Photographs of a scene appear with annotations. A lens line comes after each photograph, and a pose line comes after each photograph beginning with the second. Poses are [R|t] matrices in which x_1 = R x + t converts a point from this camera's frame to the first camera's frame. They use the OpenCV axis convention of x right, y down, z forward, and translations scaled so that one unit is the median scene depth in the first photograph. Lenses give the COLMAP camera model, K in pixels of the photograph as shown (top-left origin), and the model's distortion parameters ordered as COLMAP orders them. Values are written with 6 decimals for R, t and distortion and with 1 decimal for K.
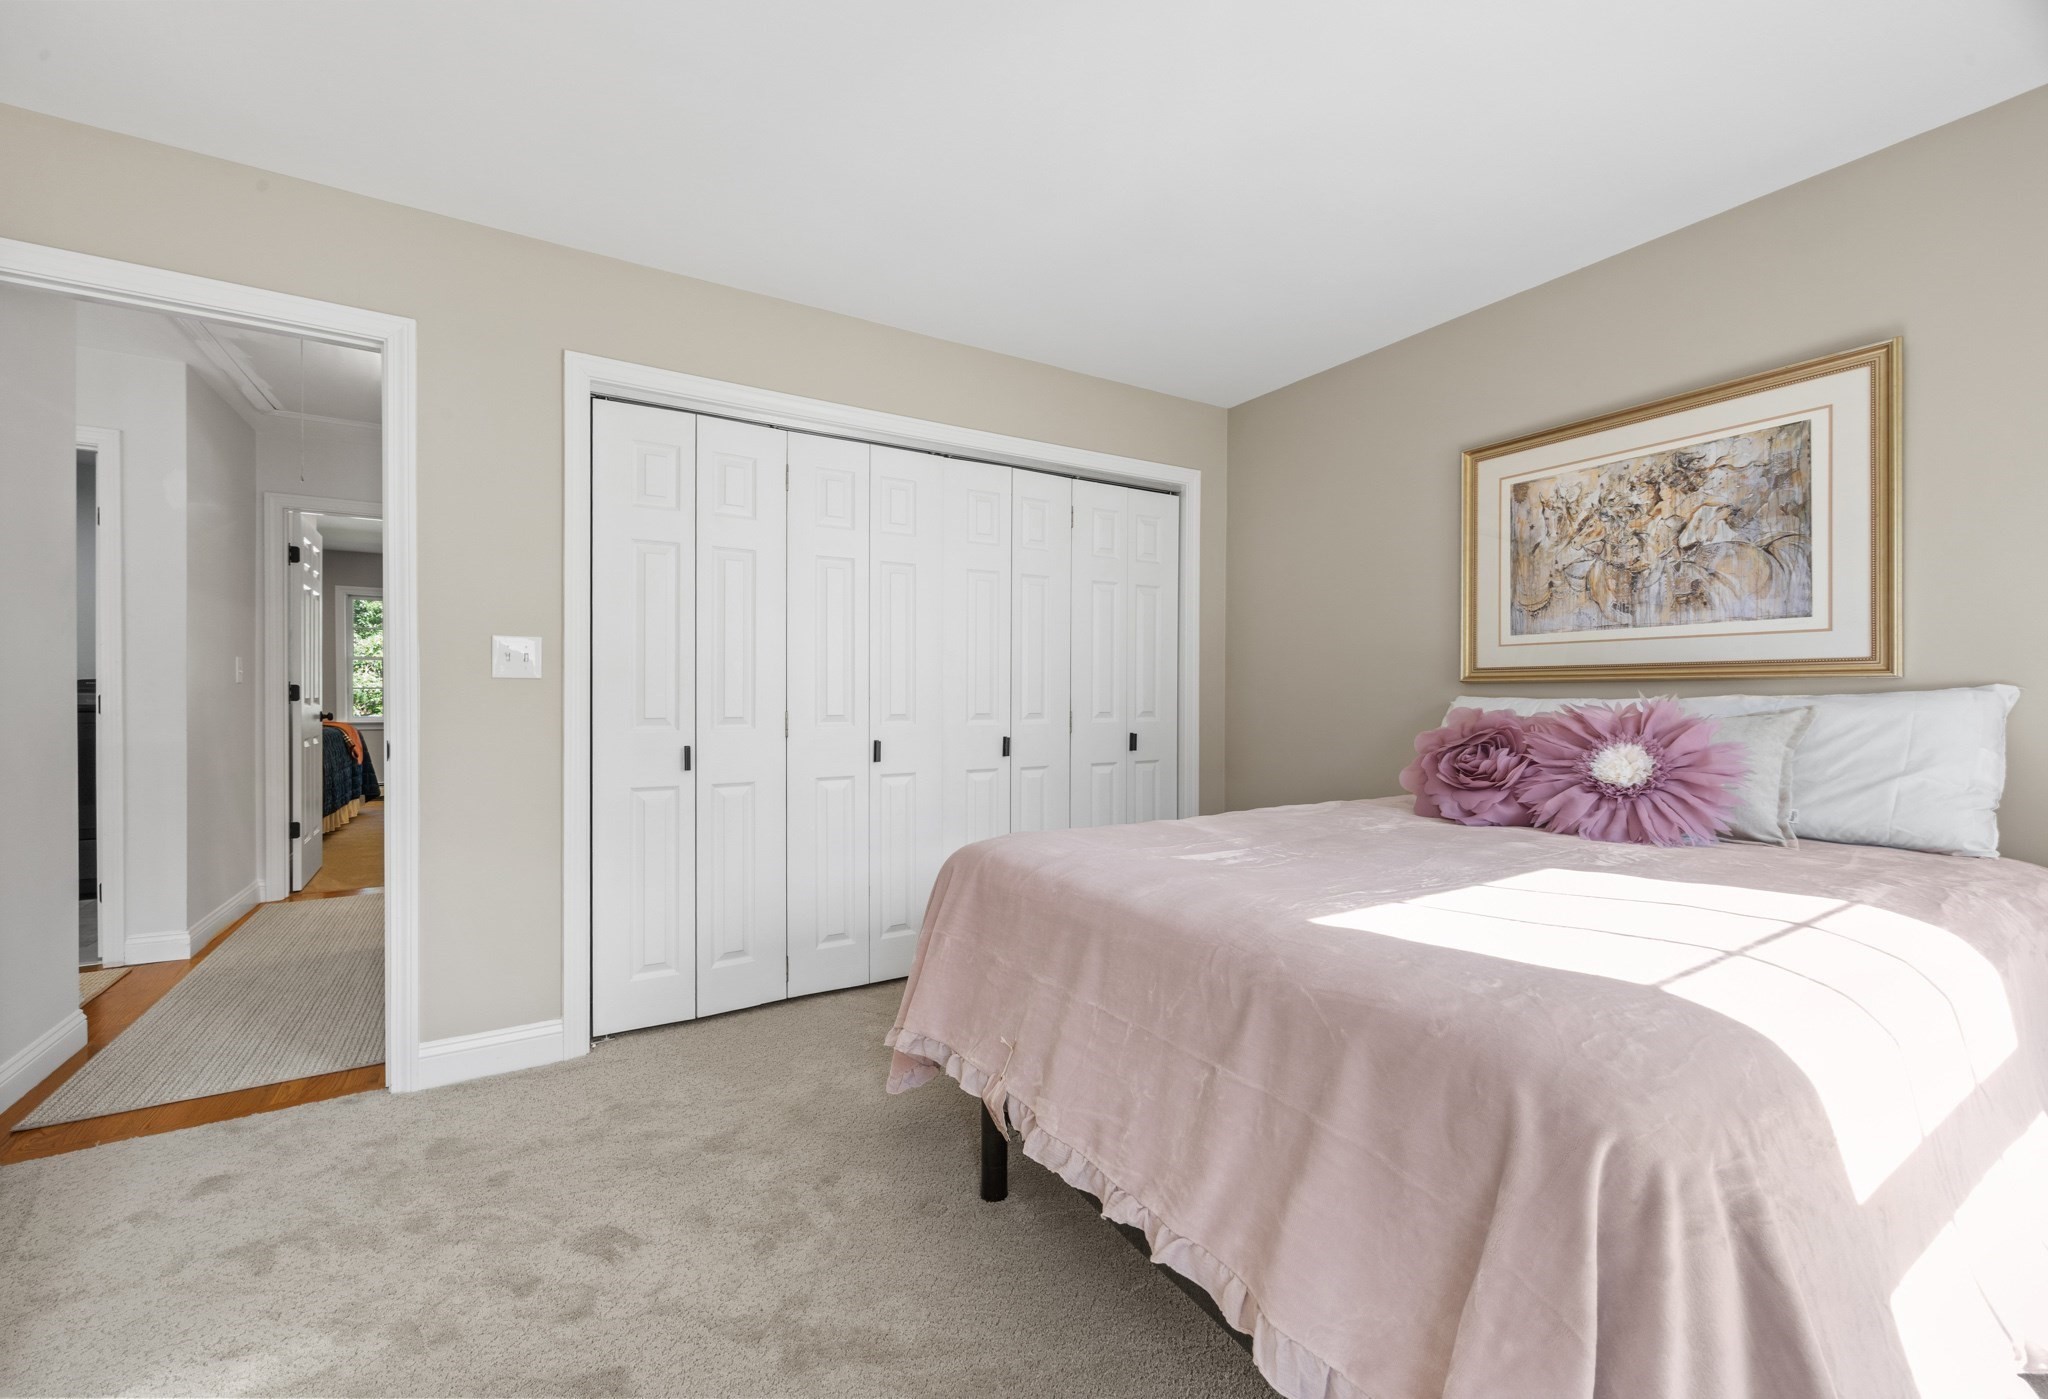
lens RADIAL K [[816.1, 0, 1024.0], [0, 816.1, 699.5], [0, 0, 1]] dist [-0.001032, -0.000088]
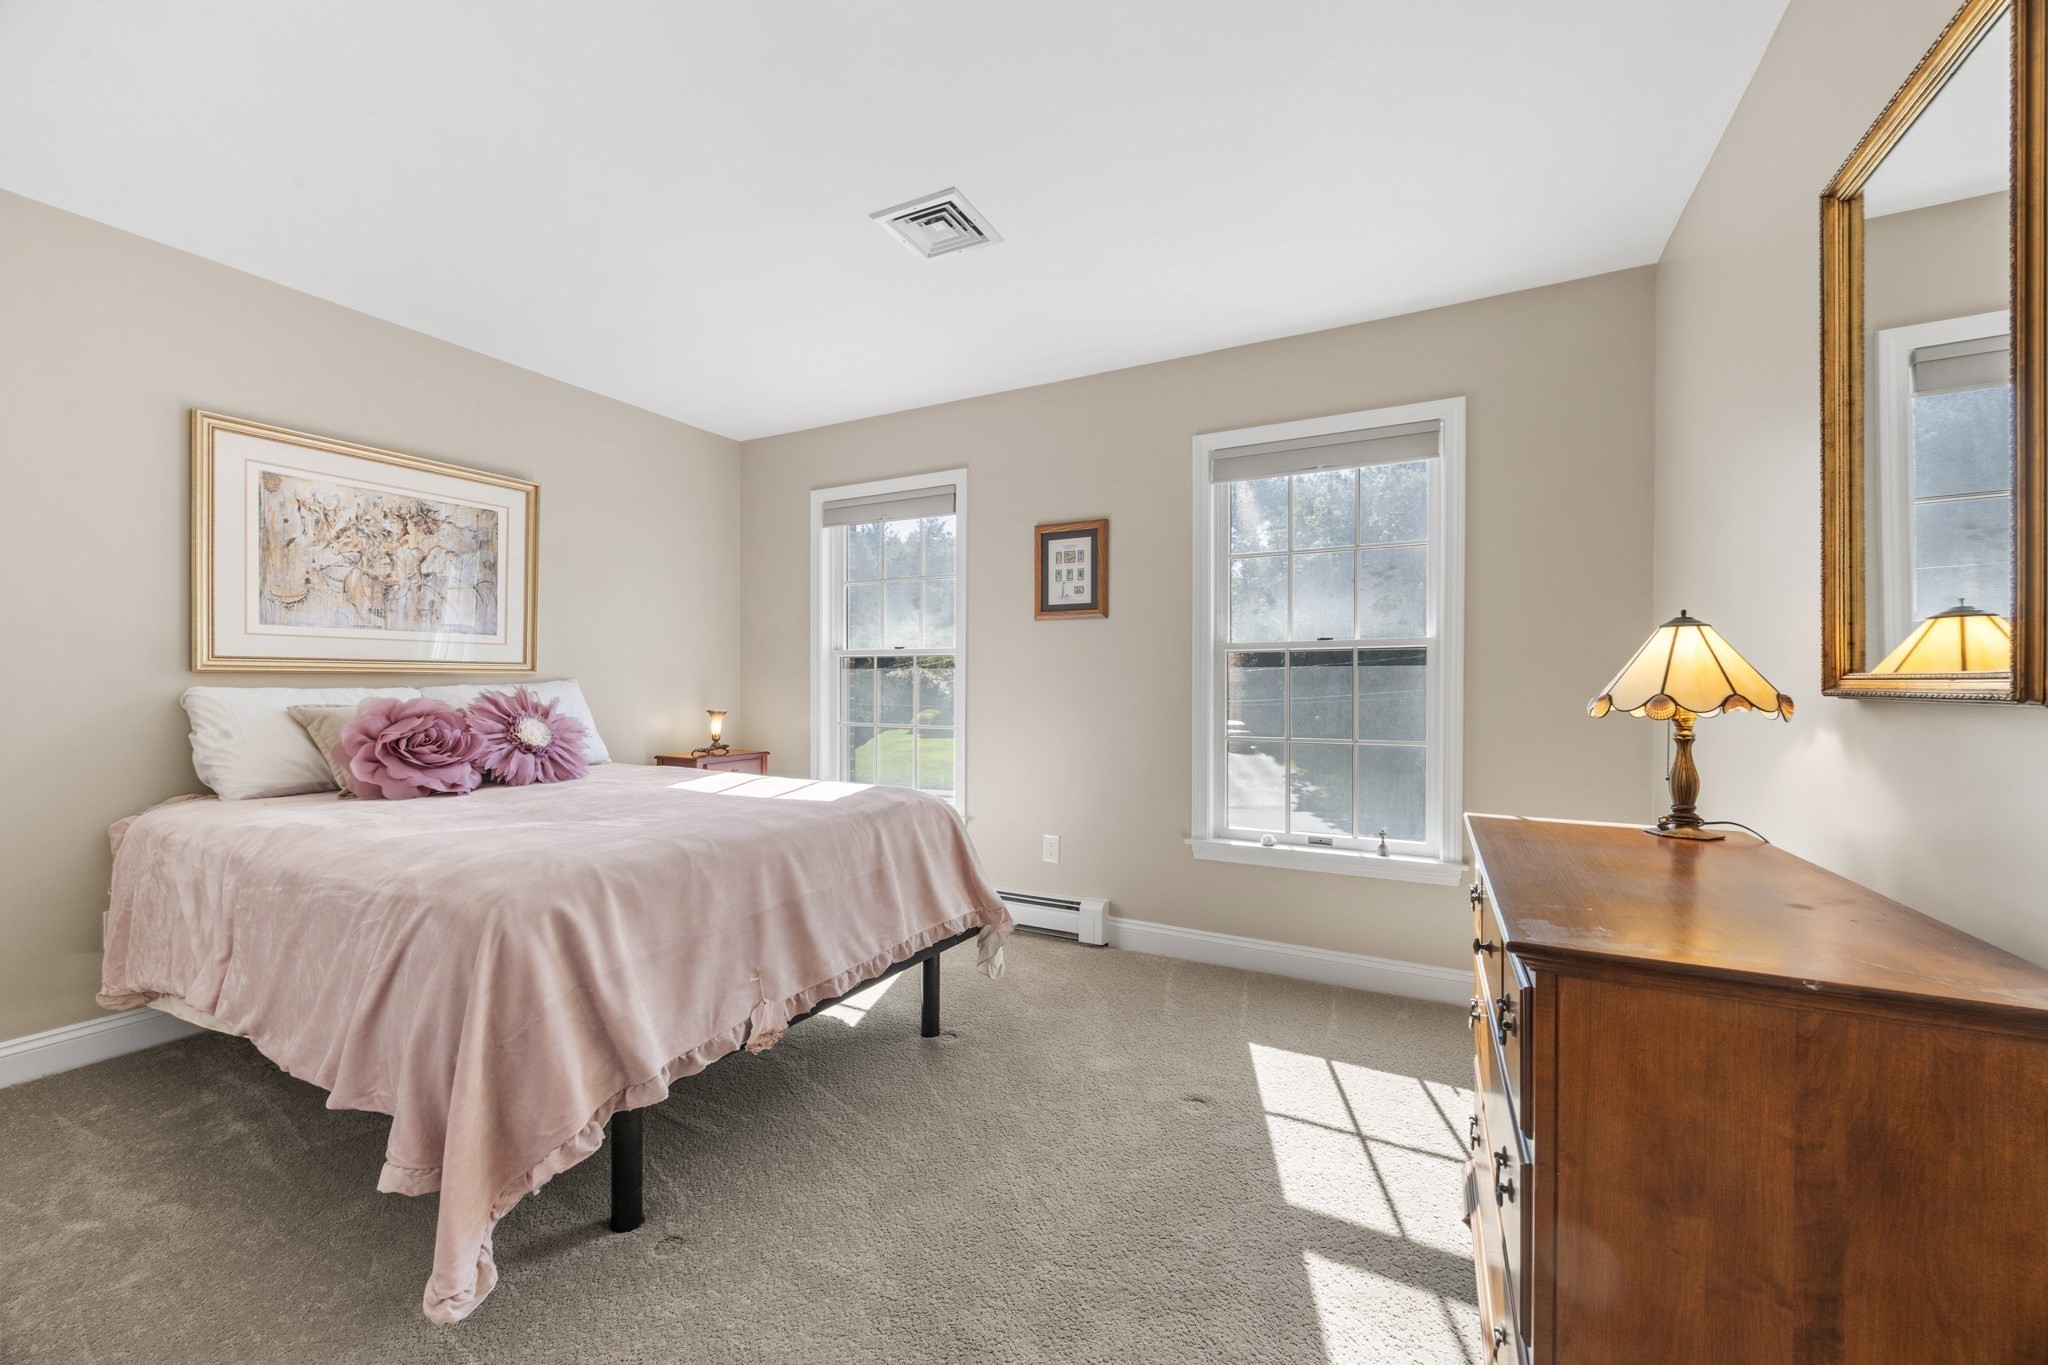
lens RADIAL K [[801.8, 0, 1024.0], [0, 801.8, 682.5], [0, 0, 1]] dist [-0.000014, 0.000010]
pose [[-0.508867, -0.004328, 0.860834, -0.782072], [0.000915, 0.999984, 0.005568, -0.014587], [-0.860844, 0.003621, -0.508855, 0.783754]]
